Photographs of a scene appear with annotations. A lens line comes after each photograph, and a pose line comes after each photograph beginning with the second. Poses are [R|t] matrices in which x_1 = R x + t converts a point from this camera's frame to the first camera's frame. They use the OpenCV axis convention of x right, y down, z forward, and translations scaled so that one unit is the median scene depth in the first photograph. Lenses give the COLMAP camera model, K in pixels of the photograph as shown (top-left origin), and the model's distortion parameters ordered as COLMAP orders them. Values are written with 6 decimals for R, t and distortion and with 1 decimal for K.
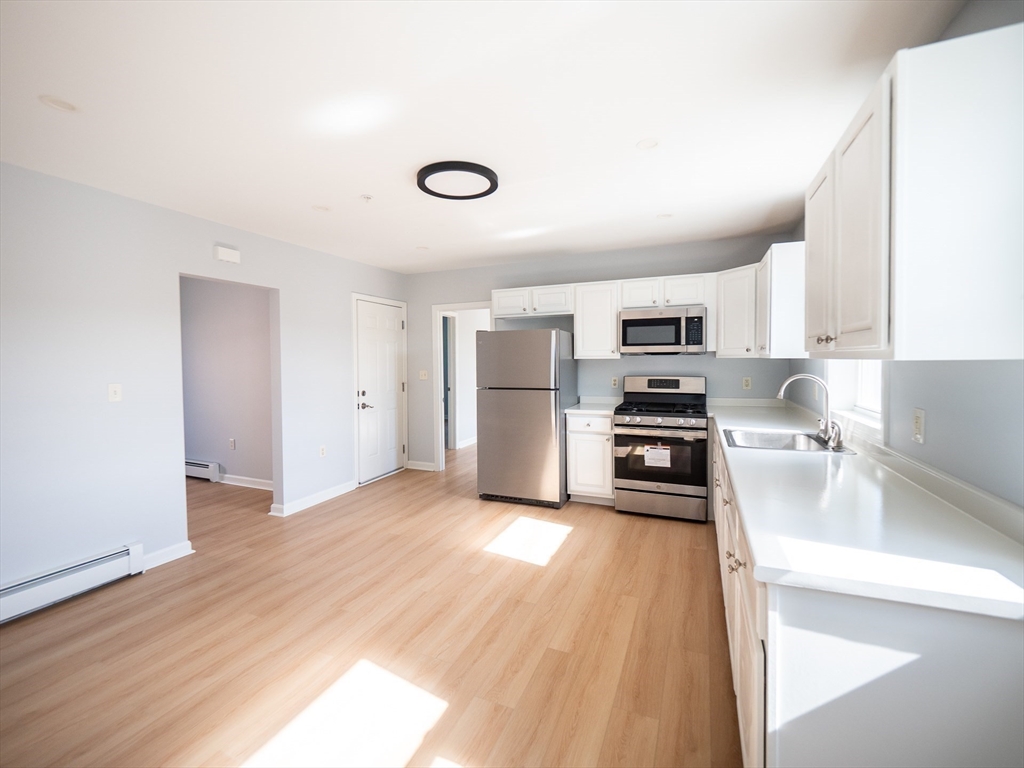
lens RADIAL K [[444.9, 0, 509.6], [0, 444.9, 374.8], [0, 0, 1]] dist [0.013906, -0.008673]
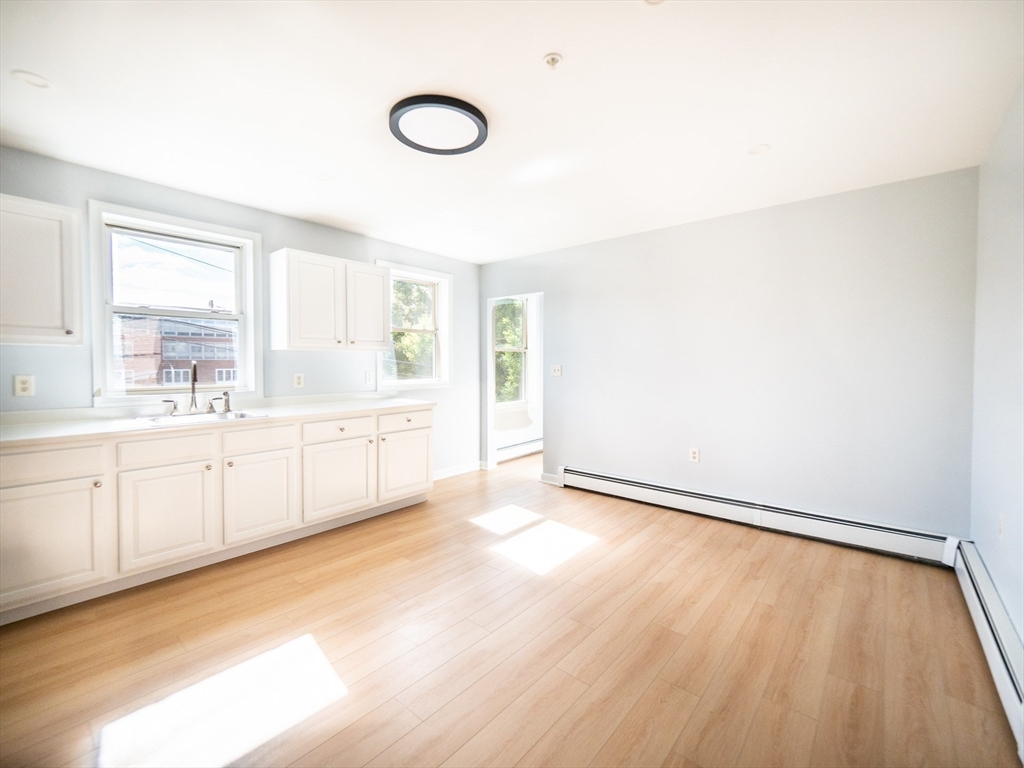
lens RADIAL K [[440.7, 0, 509.9], [0, 440.7, 373.4], [0, 0, 1]] dist [0.001118, -0.000182]
pose [[-0.955479, -0.000419, 0.295060, -0.336616], [0.018247, 0.998001, 0.060506, -0.015867], [-0.294496, 0.063196, -0.953561, 1.228602]]
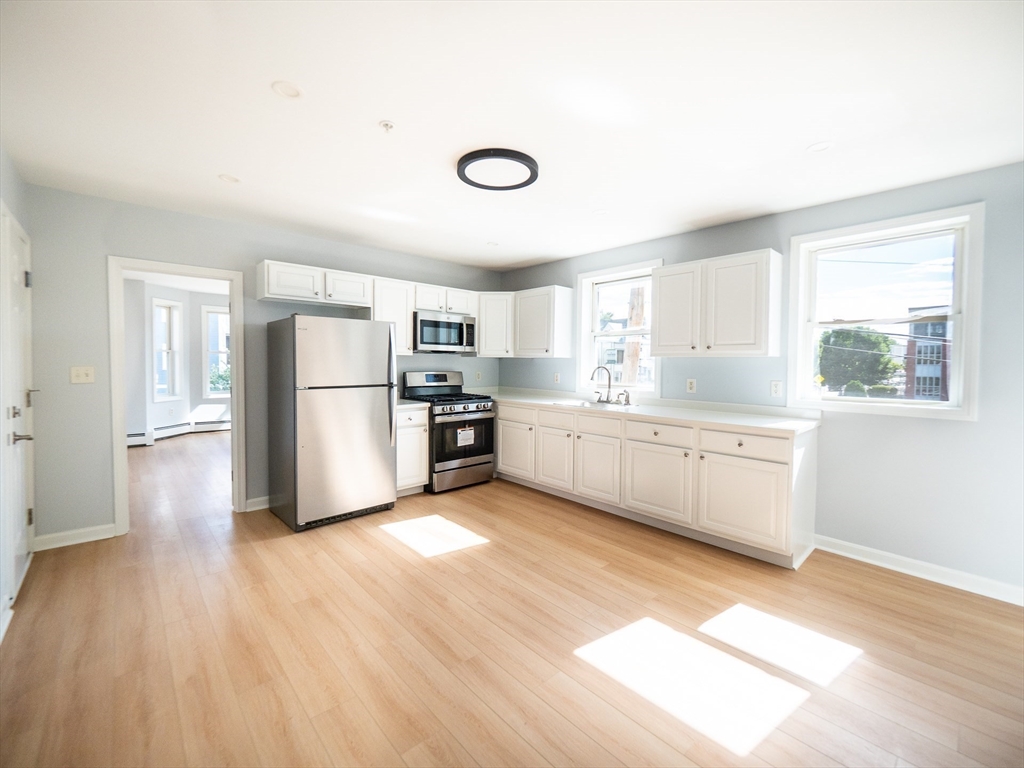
lens RADIAL K [[435.1, 0, 508.9], [0, 435.1, 377.0], [0, 0, 1]] dist [0.001128, -0.000035]
pose [[0.410343, -0.015166, 0.911805, -0.691850], [0.019676, 0.999776, 0.007774, 0.014091], [-0.911719, 0.014751, 0.410549, 0.406614]]
